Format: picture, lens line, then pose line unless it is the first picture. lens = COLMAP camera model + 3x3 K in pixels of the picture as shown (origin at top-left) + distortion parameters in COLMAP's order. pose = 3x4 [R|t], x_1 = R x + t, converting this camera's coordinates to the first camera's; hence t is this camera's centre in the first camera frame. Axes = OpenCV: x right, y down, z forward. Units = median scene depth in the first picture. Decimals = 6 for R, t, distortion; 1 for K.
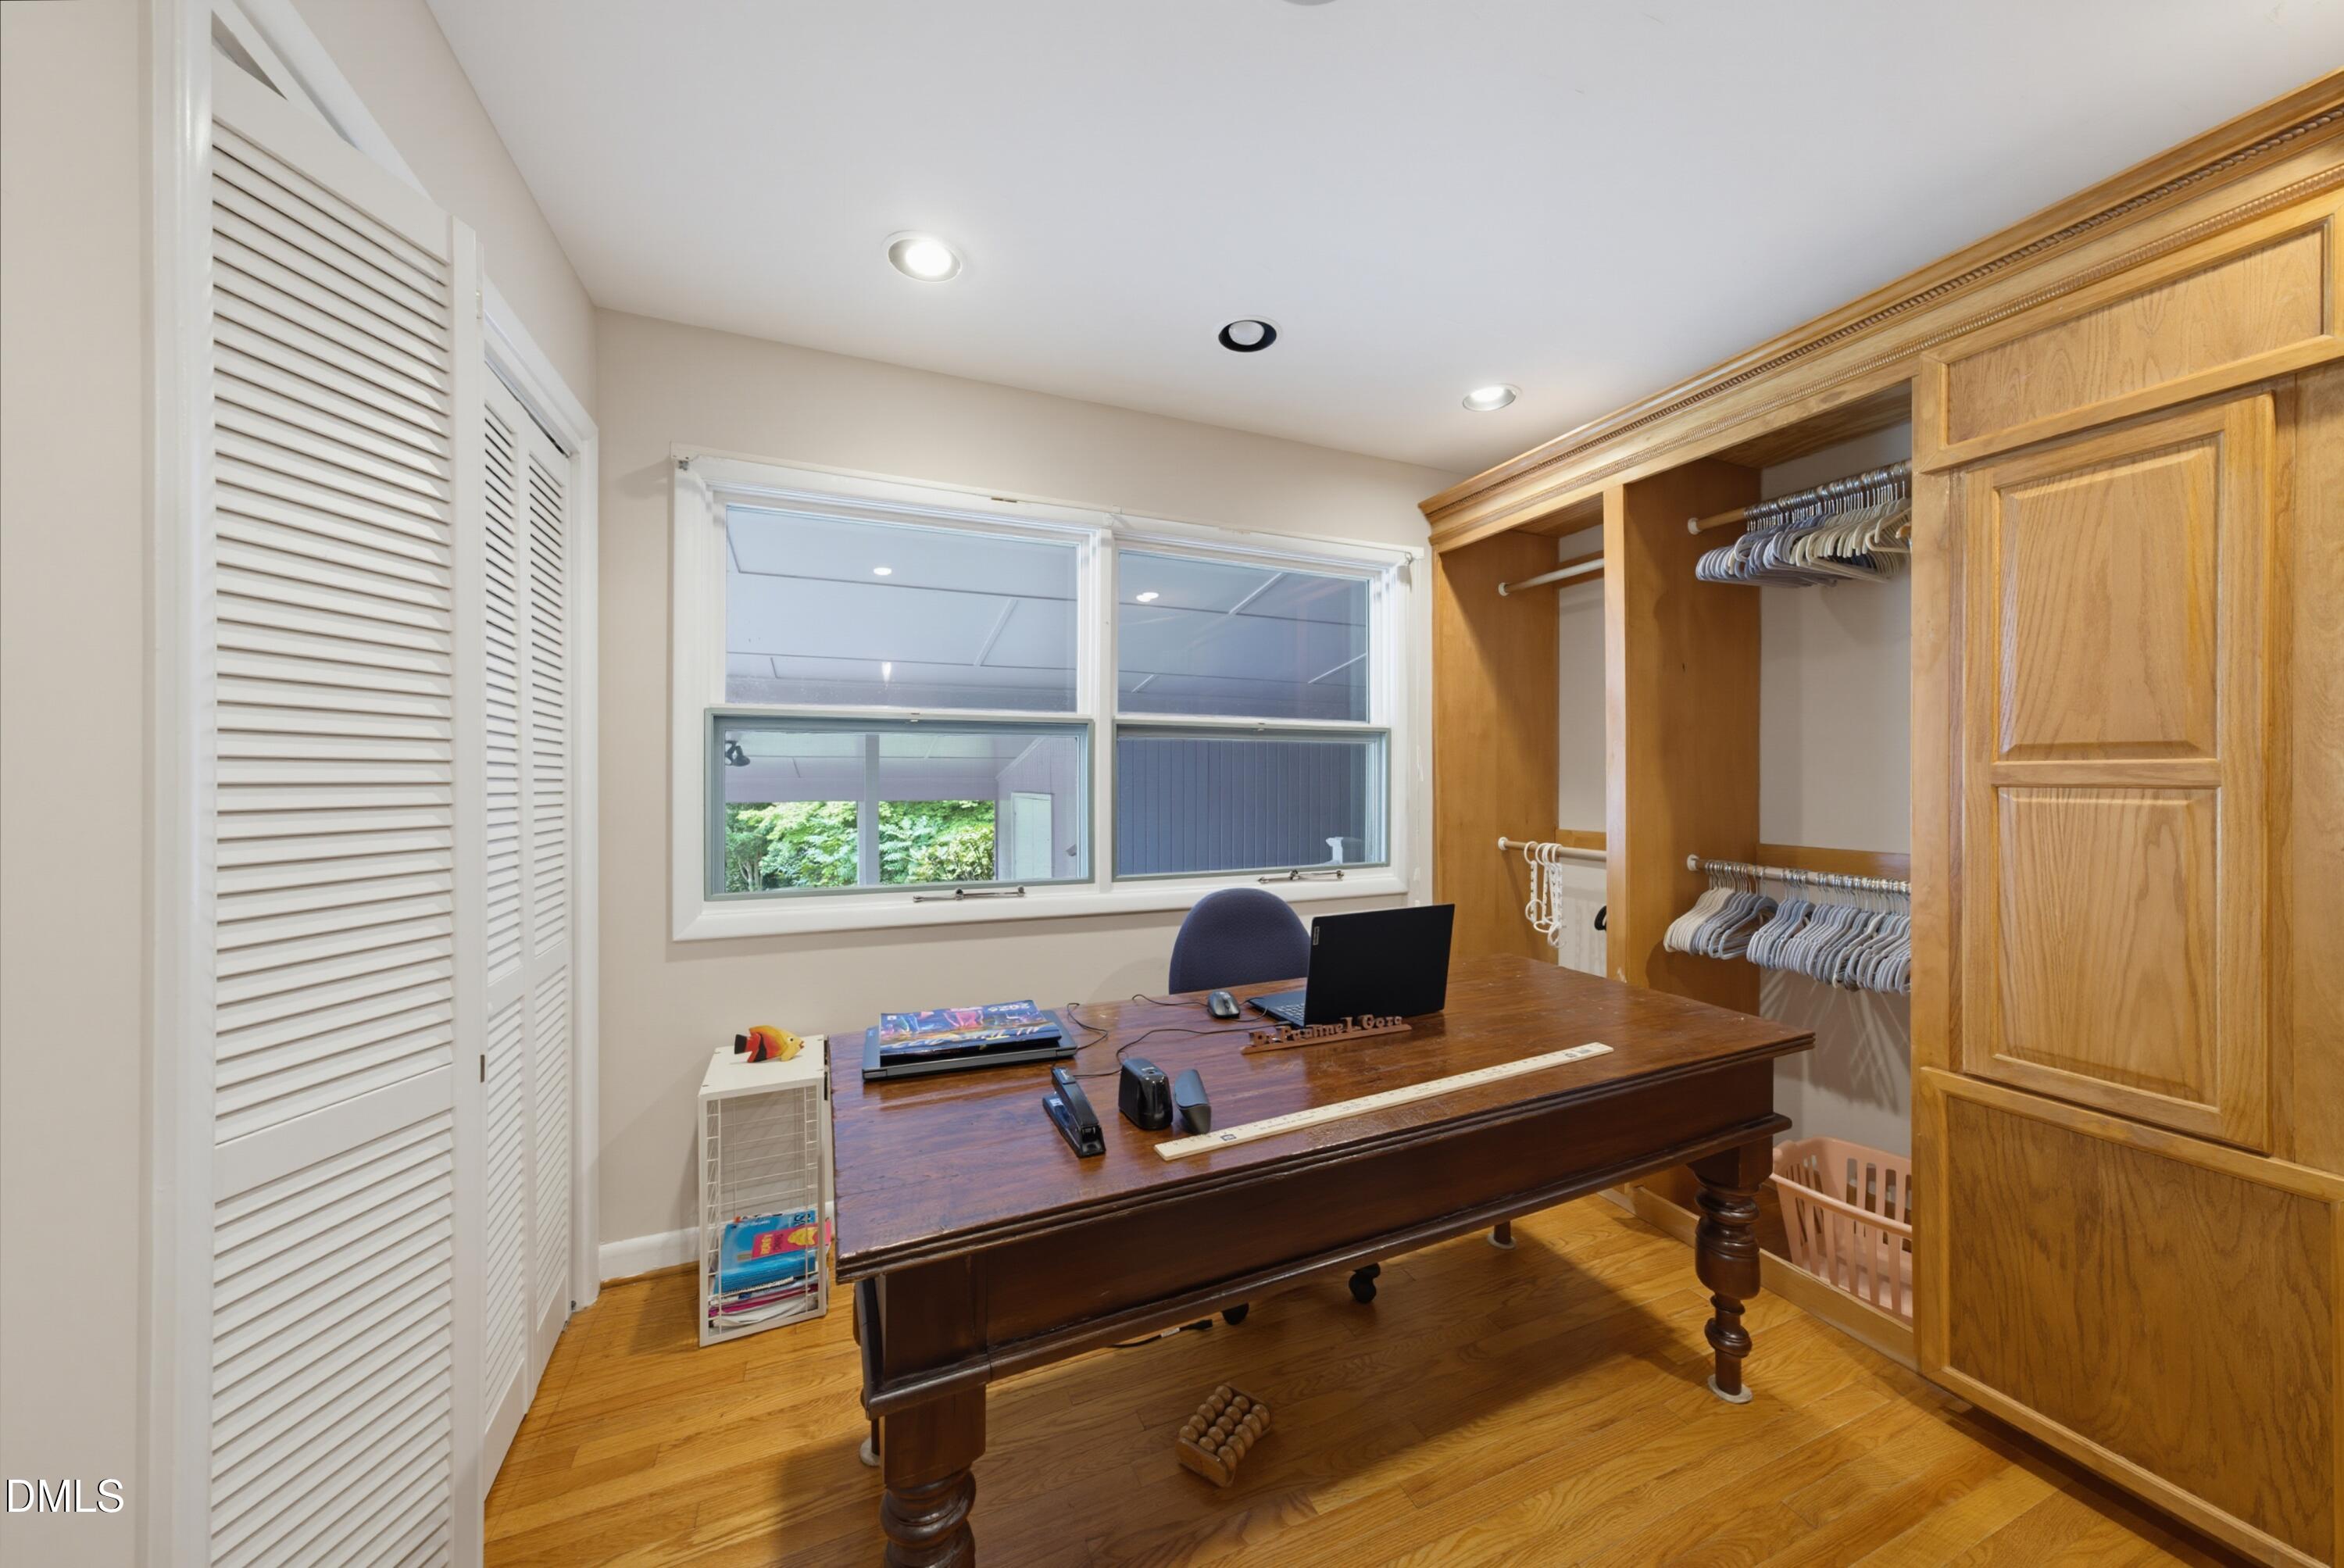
lens RADIAL K [[800.9, 0, 1176.7], [0, 800.9, 779.0], [0, 0, 1]] dist [-0.023436, 0.015955]
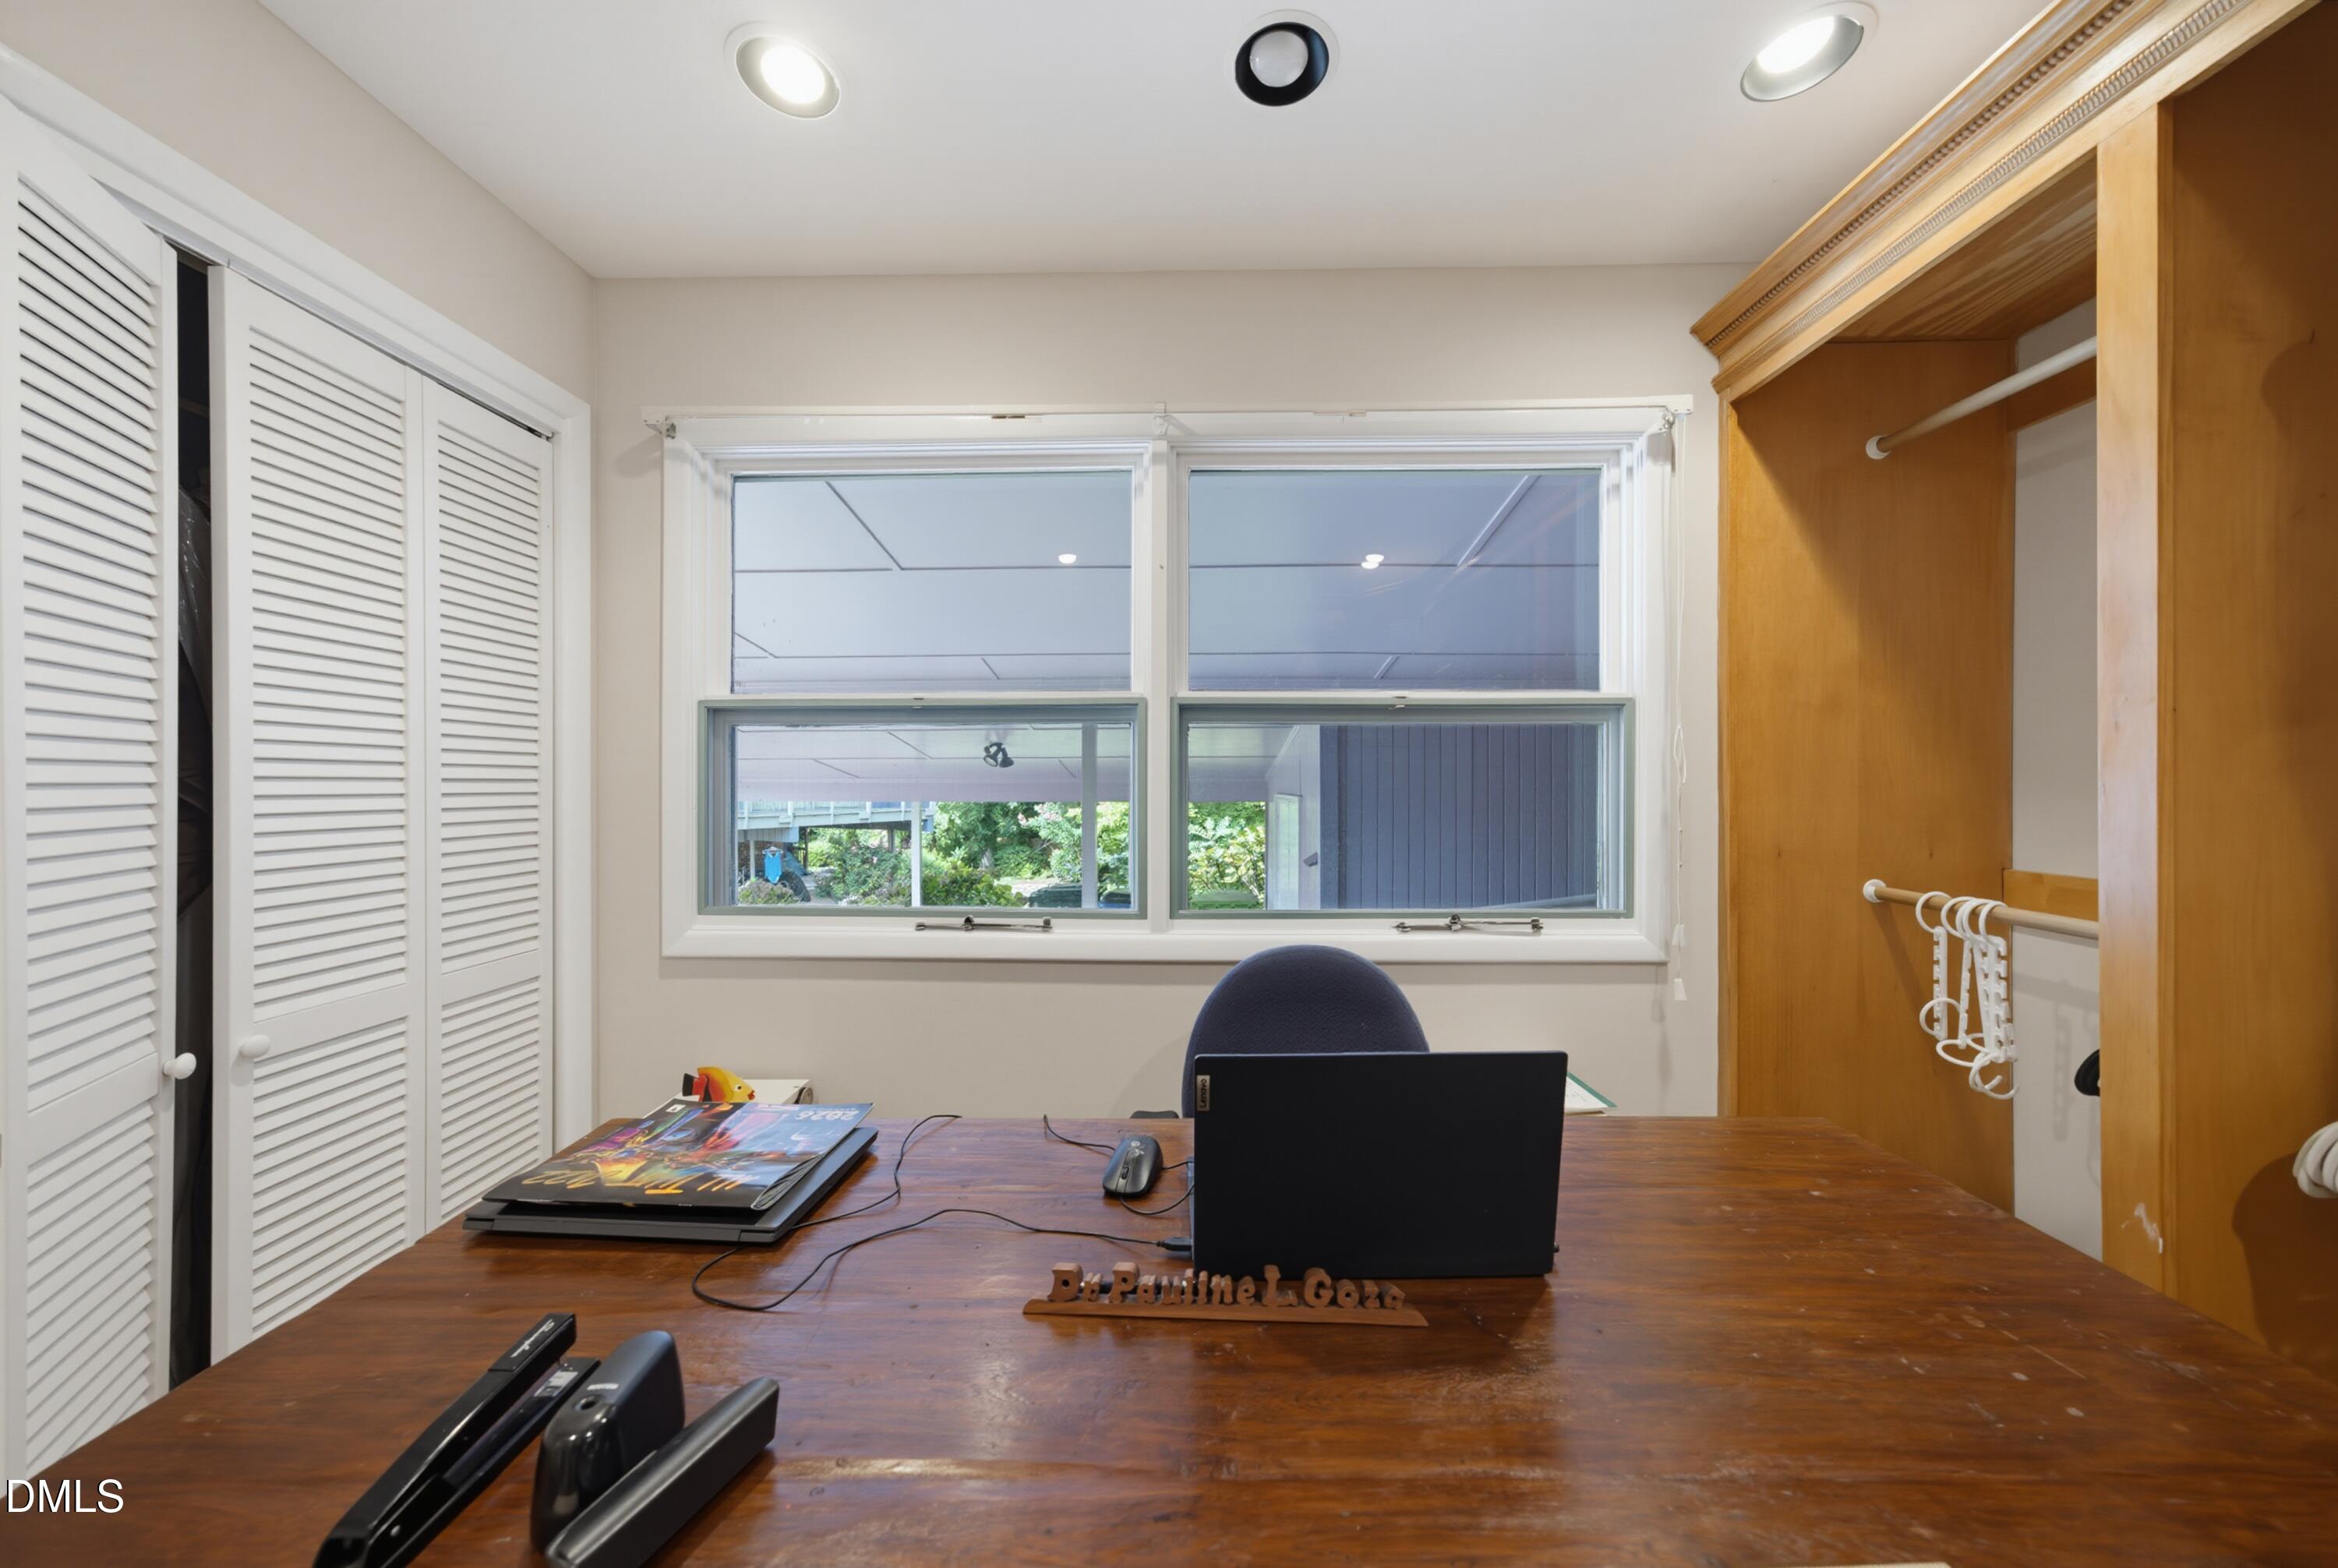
lens RADIAL K [[799.5, 0, 1166.8], [0, 799.5, 781.7], [0, 0, 1]] dist [-0.023114, 0.017654]
pose [[0.912657, 0.000675, -0.408726, 0.187491], [0.000131, 0.999998, 0.001944, 0.000917], [0.408726, -0.001828, 0.912655, 0.284405]]
